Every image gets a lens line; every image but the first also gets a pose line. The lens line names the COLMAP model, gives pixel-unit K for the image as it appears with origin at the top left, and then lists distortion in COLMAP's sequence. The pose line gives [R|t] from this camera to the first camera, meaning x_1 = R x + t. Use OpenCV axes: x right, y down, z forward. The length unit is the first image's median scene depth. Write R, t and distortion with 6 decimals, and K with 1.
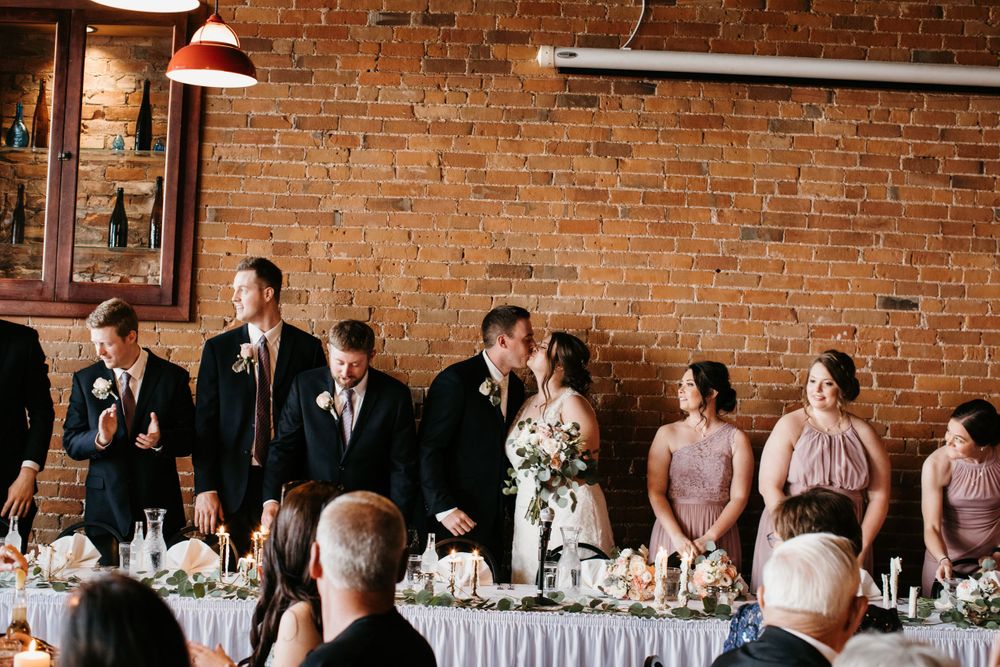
lens RADIAL K [[1482.0, 0, 500.0], [0, 1482.0, 340.6], [0, 0, 1]] dist [-0.105172, 0.000000]
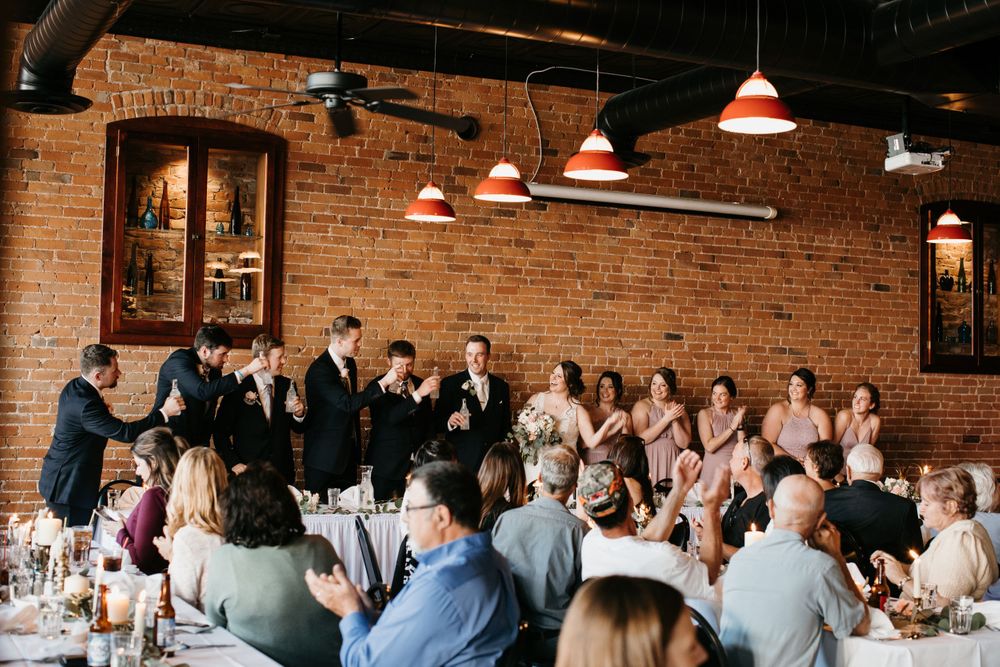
lens RADIAL K [[1482.0, 0, 499.8], [0, 1482.0, 329.6], [0, 0, 1]] dist [-0.105172, 0.000000]
pose [[0.894292, 0.000419, 0.447484, -0.689116], [-0.004193, 0.999964, 0.007444, -0.045490], [-0.447464, -0.008533, 0.894261, -0.467220]]
